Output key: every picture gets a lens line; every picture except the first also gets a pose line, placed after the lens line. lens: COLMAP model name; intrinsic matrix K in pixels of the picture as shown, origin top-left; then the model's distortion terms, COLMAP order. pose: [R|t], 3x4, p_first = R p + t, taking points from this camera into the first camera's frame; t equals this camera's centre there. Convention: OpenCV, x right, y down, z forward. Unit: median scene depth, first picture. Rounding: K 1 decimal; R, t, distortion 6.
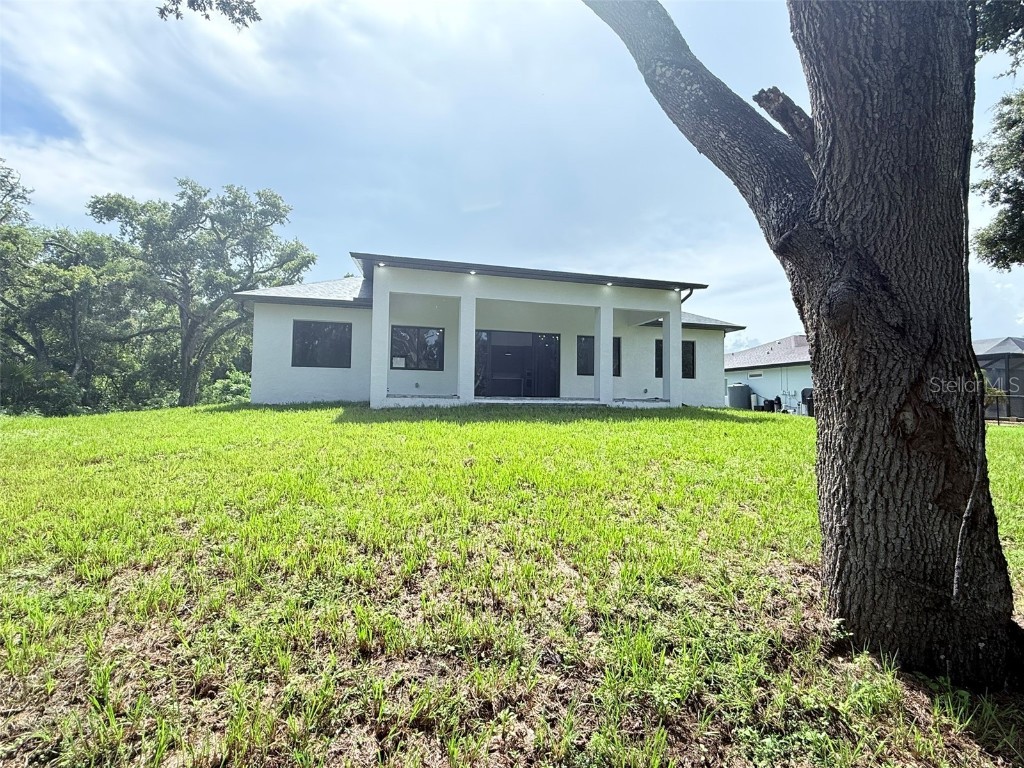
lens RADIAL K [[467.2, 0, 514.3], [0, 467.2, 385.0], [0, 0, 1]] dist [0.000216, -0.000393]
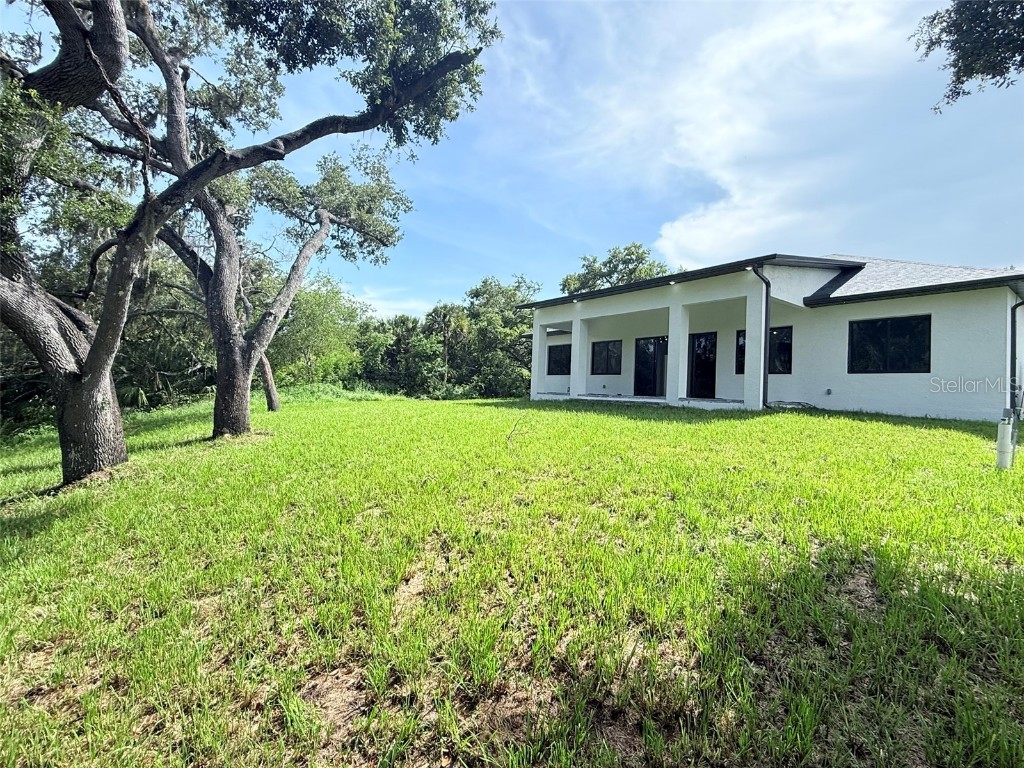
lens RADIAL K [[467.2, 0, 512.2], [0, 467.2, 377.7], [0, 0, 1]] dist [0.000216, -0.000393]
pose [[0.377038, -0.027392, -0.925793, 0.767482], [-0.005634, 0.999476, -0.031866, 0.016037], [0.926181, 0.017230, 0.376686, 0.240904]]
